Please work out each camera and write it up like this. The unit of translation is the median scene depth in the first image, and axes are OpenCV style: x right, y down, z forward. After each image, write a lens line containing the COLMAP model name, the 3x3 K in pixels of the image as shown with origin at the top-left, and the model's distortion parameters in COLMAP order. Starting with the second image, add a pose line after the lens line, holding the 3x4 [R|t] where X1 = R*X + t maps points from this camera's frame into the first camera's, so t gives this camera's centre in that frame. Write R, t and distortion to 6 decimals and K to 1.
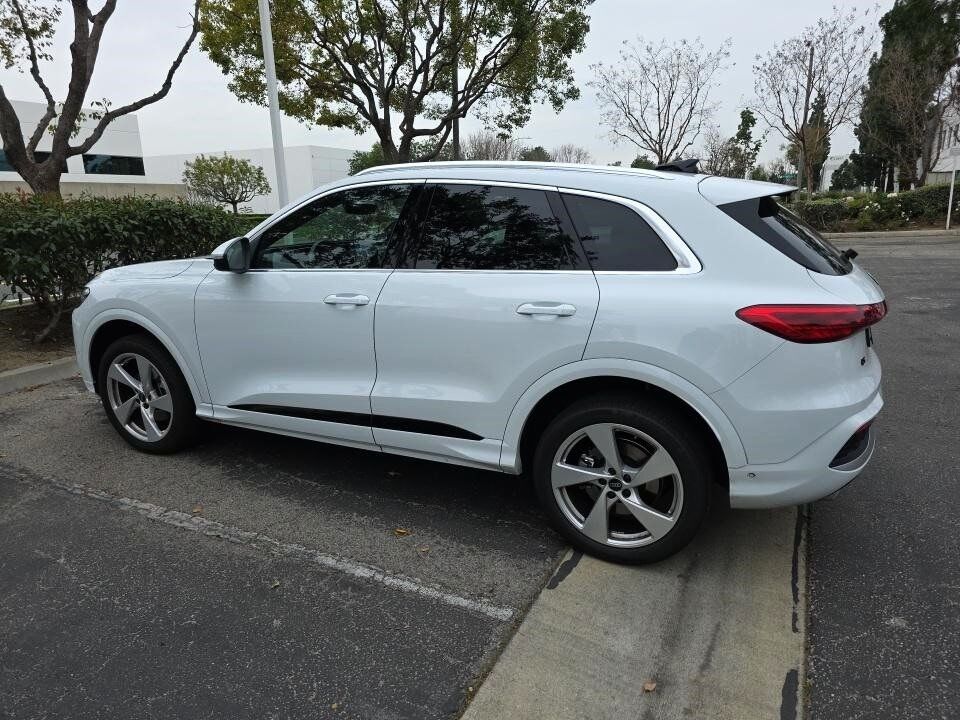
lens RADIAL K [[668.5, 0, 476.6], [0, 668.5, 345.7], [0, 0, 1]] dist [0.011474, -0.001985]
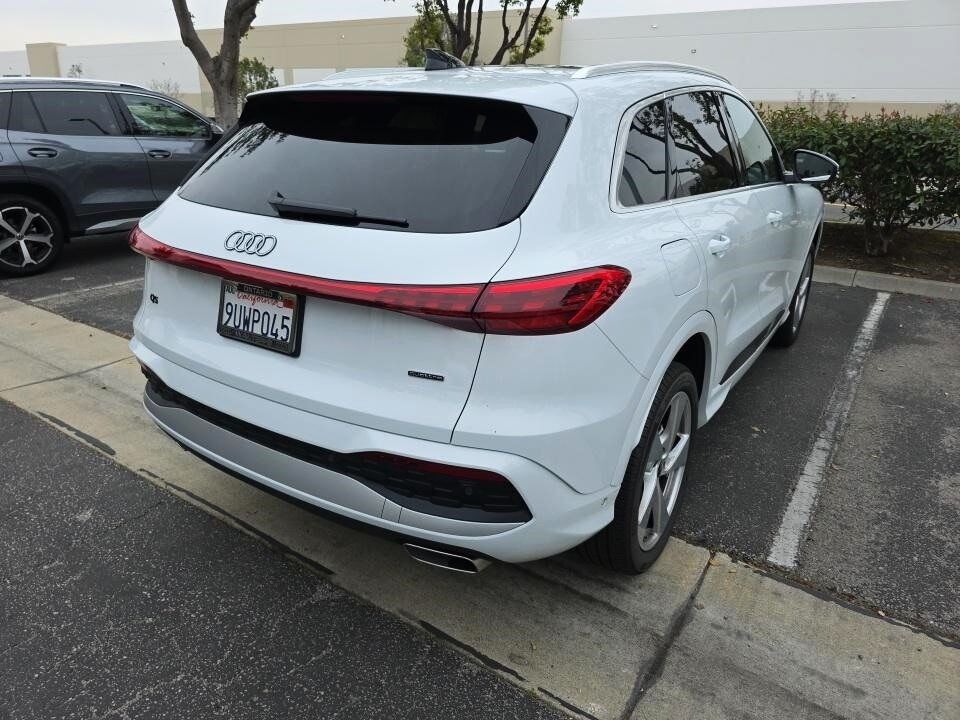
lens RADIAL K [[668.5, 0, 476.6], [0, 668.5, 345.7], [0, 0, 1]] dist [0.011474, -0.001985]
pose [[-0.155628, 0.328606, -0.931557, 1.395851], [-0.243180, 0.901279, 0.358552, -0.345882], [0.957415, 0.282337, -0.060354, 1.548366]]
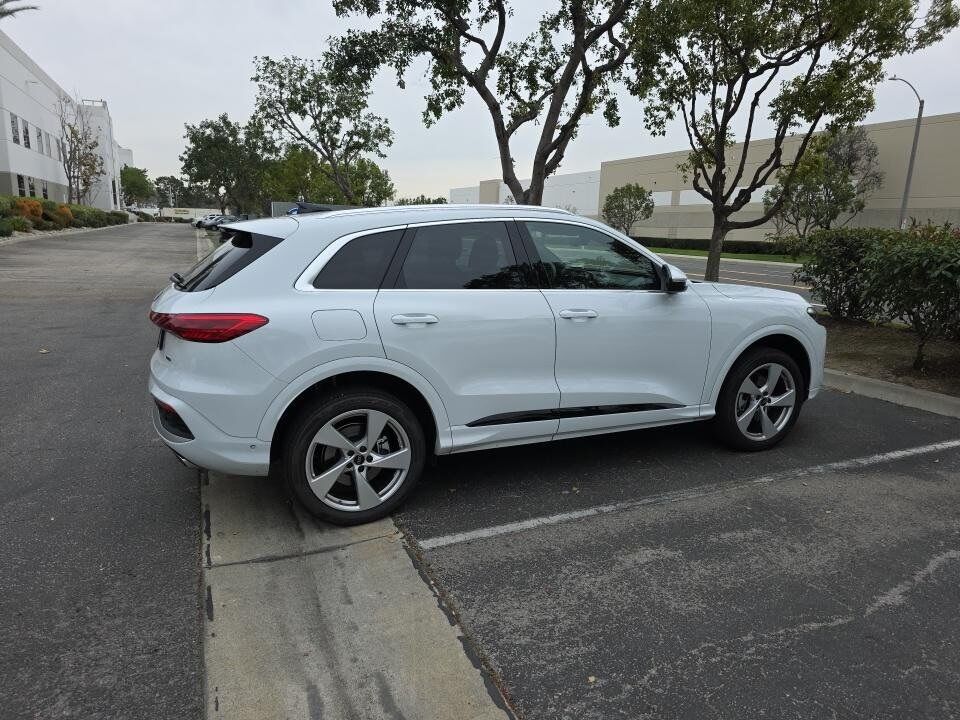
lens RADIAL K [[659.4, 0, 485.0], [0, 659.4, 364.1], [0, 0, 1]] dist [0.045204, -0.047439]
pose [[-0.667455, 0.156765, -0.727961, 1.362161], [-0.170402, 0.919494, 0.354251, -0.655889], [0.724891, 0.360493, -0.587008, 2.741171]]
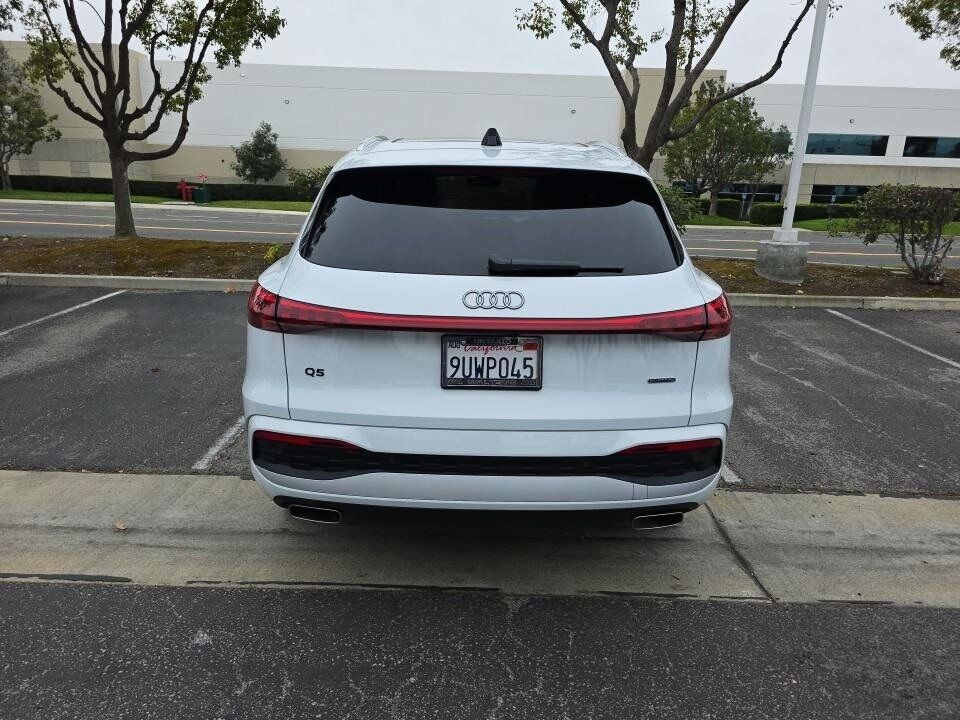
lens RADIAL K [[659.4, 0, 485.0], [0, 659.4, 364.1], [0, 0, 1]] dist [0.045204, -0.047439]
pose [[0.426572, 0.272518, -0.862421, 1.447402], [-0.229987, 0.954868, 0.187974, -0.201546], [0.874724, 0.118161, 0.469995, 0.853598]]
